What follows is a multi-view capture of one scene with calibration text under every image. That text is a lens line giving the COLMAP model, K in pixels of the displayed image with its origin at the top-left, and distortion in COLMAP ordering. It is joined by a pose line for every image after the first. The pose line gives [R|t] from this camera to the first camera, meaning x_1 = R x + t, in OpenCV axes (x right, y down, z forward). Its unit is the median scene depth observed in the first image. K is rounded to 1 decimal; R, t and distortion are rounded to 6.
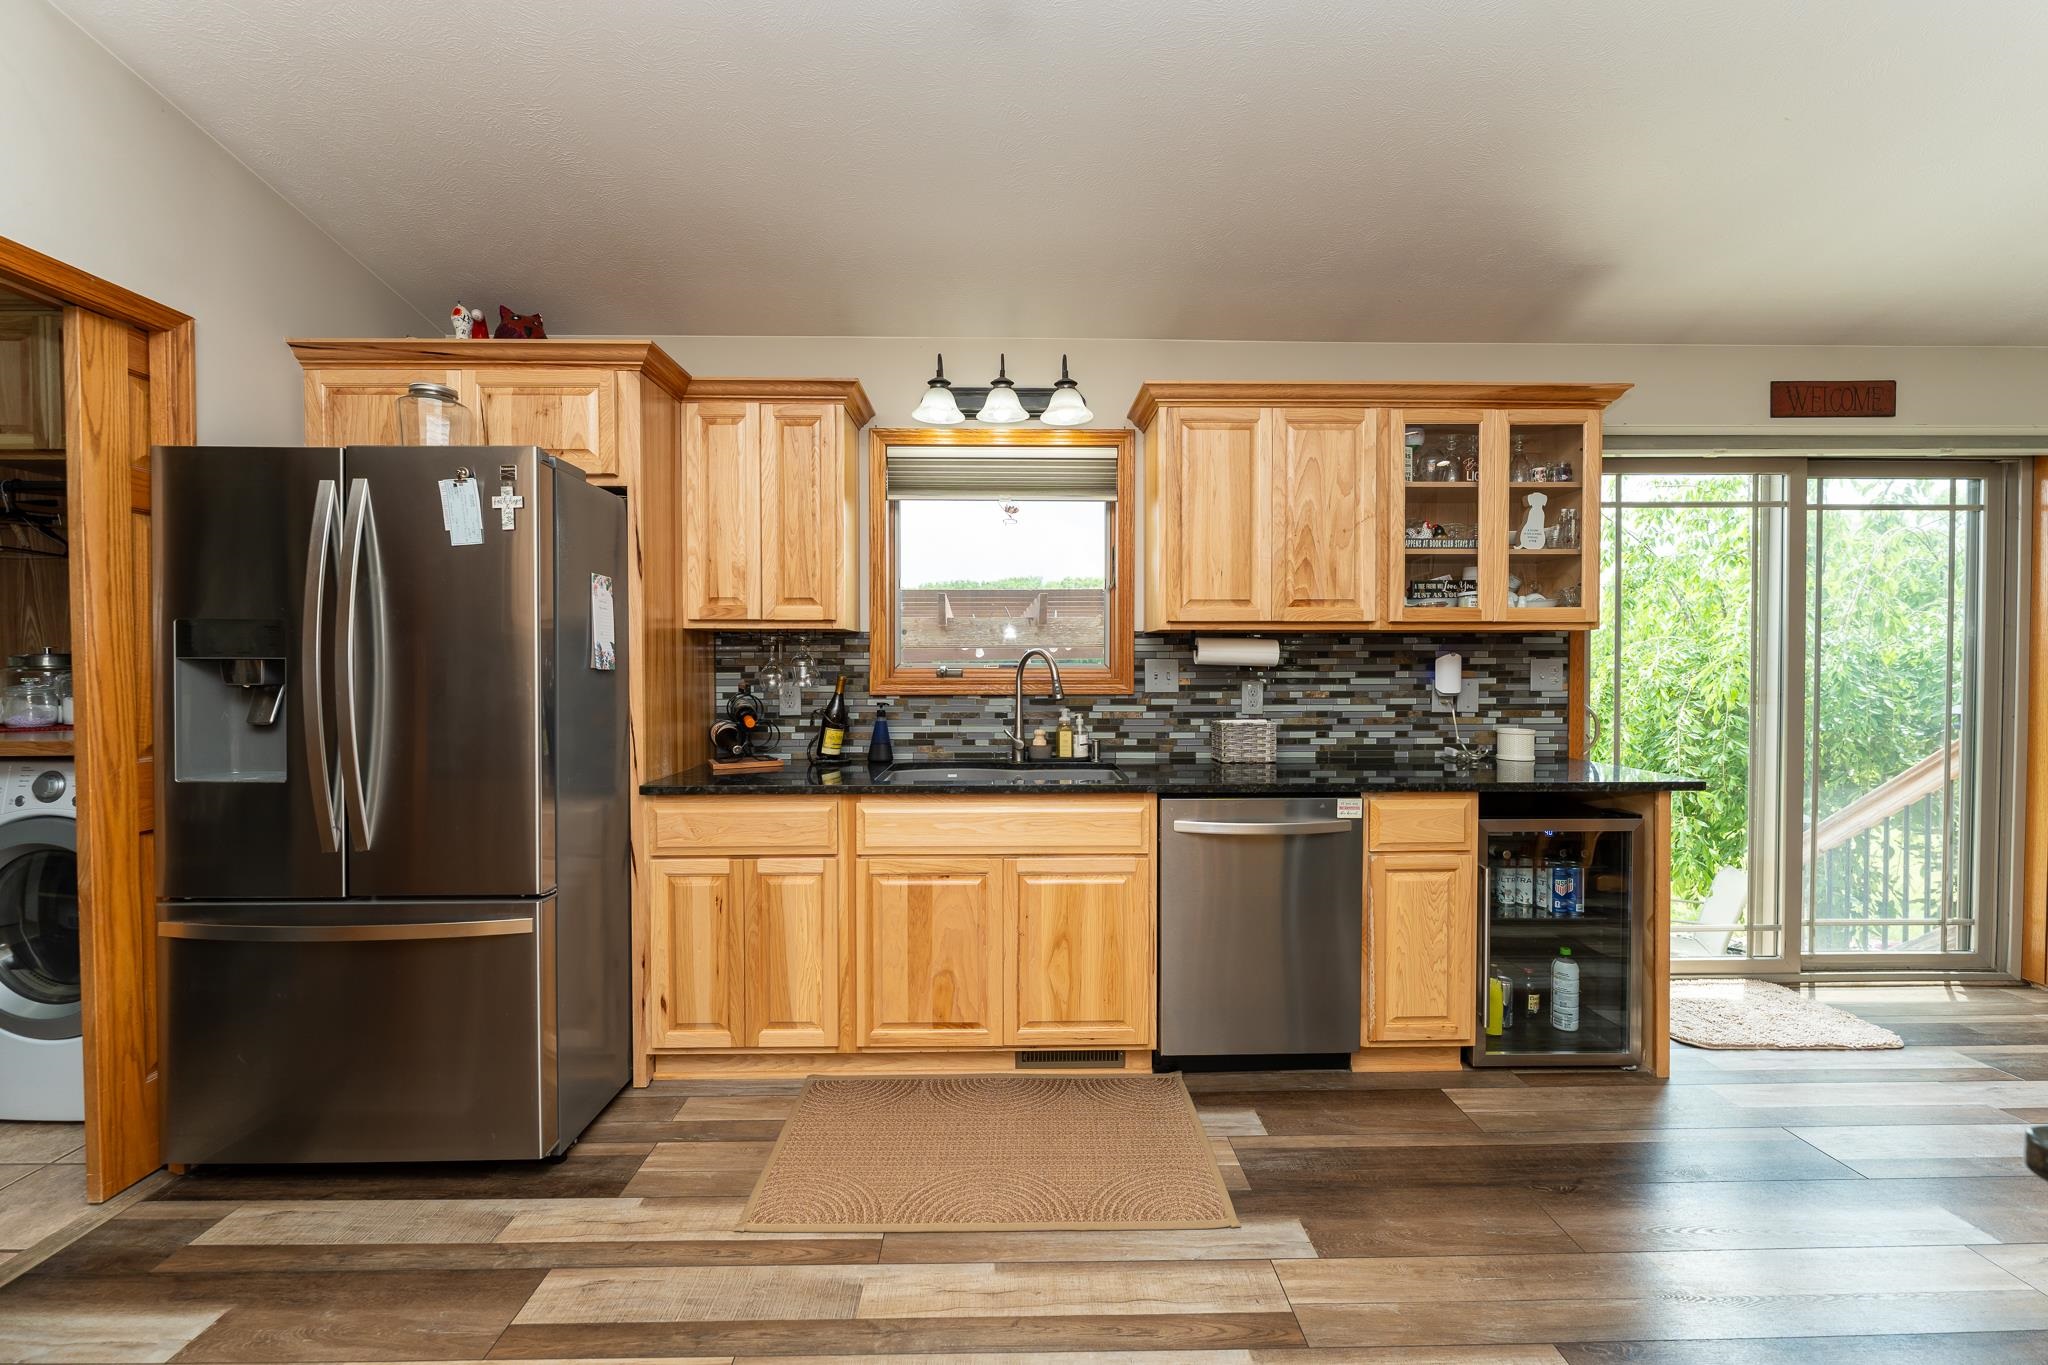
lens RADIAL K [[816.6, 0, 1023.4], [0, 816.6, 677.0], [0, 0, 1]] dist [-0.001471, -0.000969]
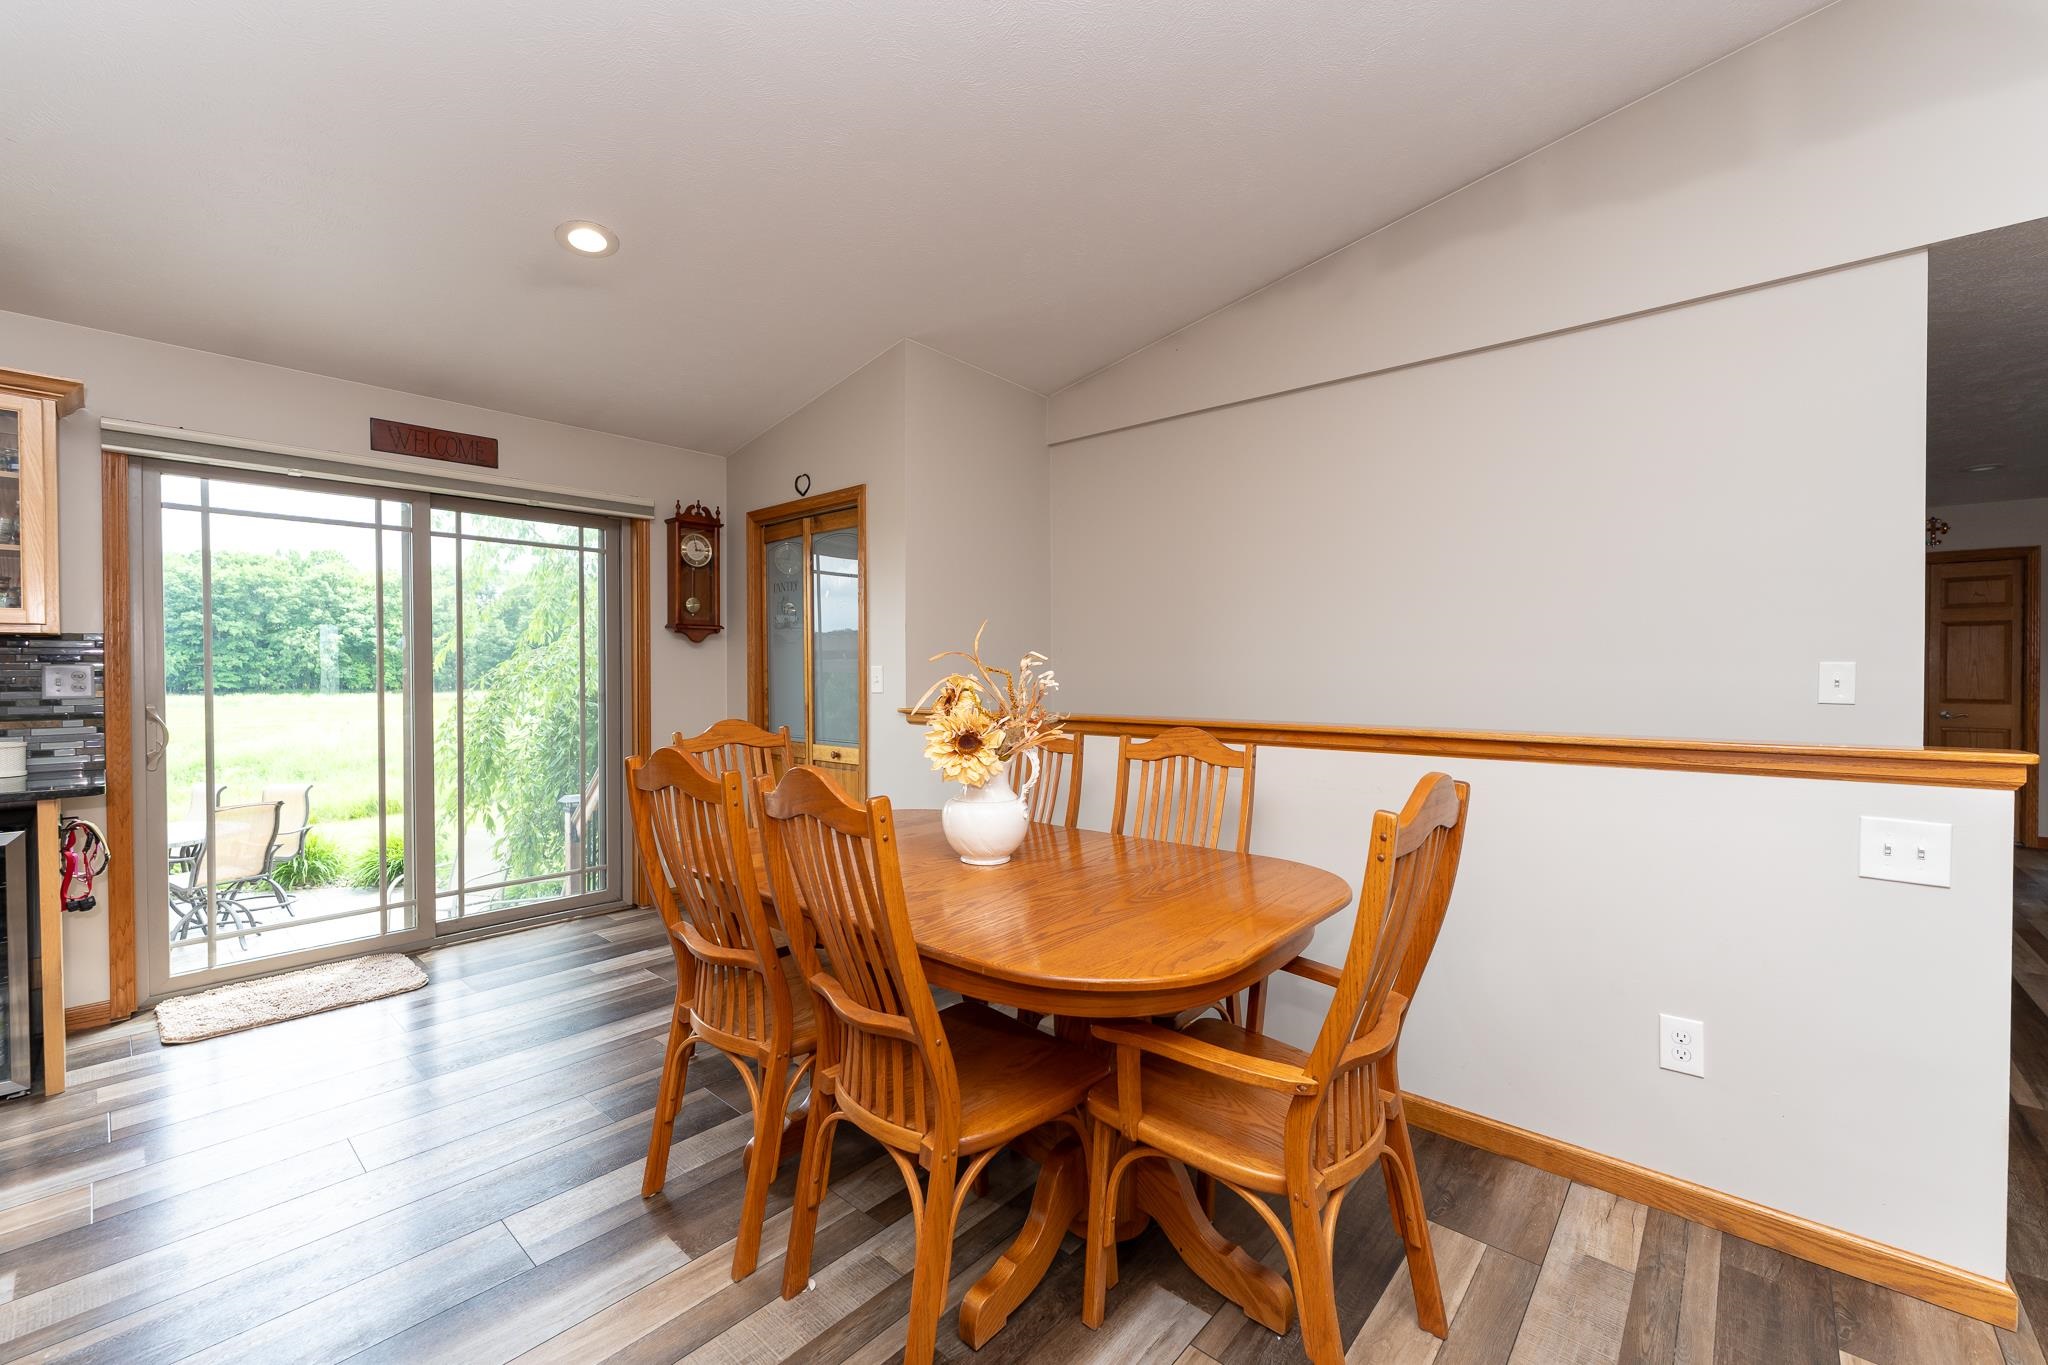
lens RADIAL K [[816.6, 0, 1033.6], [0, 816.6, 675.2], [0, 0, 1]] dist [-0.001471, -0.000969]
pose [[0.676342, -0.003397, 0.736580, 0.749648], [0.009648, 0.999944, -0.004246, 0.005425], [-0.736525, 0.009978, 0.676337, -0.451933]]
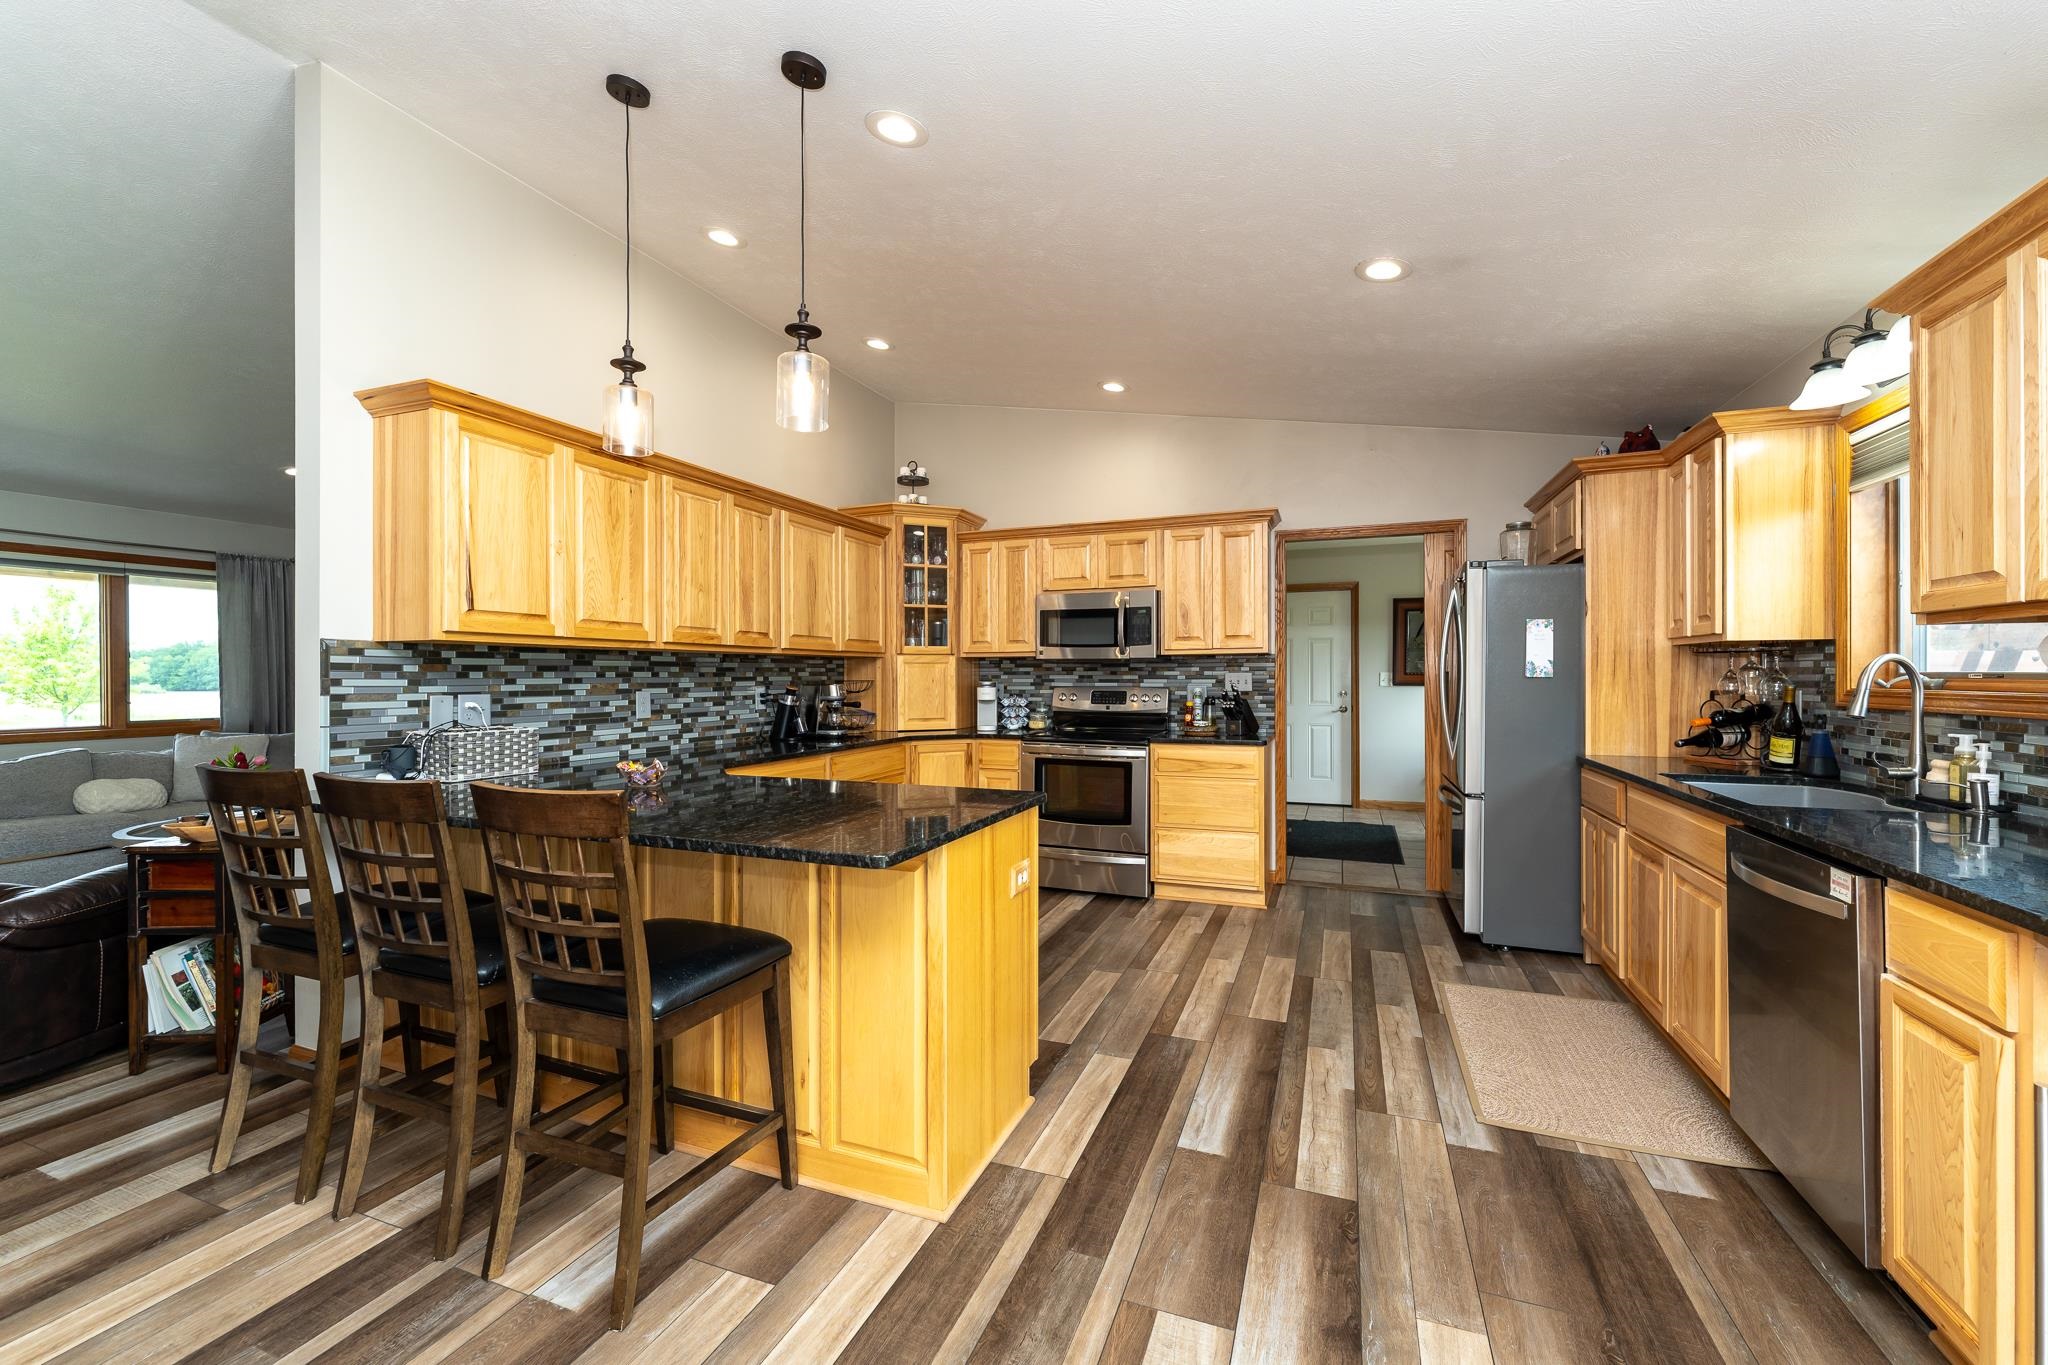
lens RADIAL K [[816.6, 0, 1030.5], [0, 816.6, 679.7], [0, 0, 1]] dist [-0.001471, -0.000969]
pose [[-0.371720, 0.007643, -0.928314, 1.064590], [-0.008939, 0.999890, 0.011812, -0.011637], [0.928302, 0.012689, -0.371611, 0.515506]]
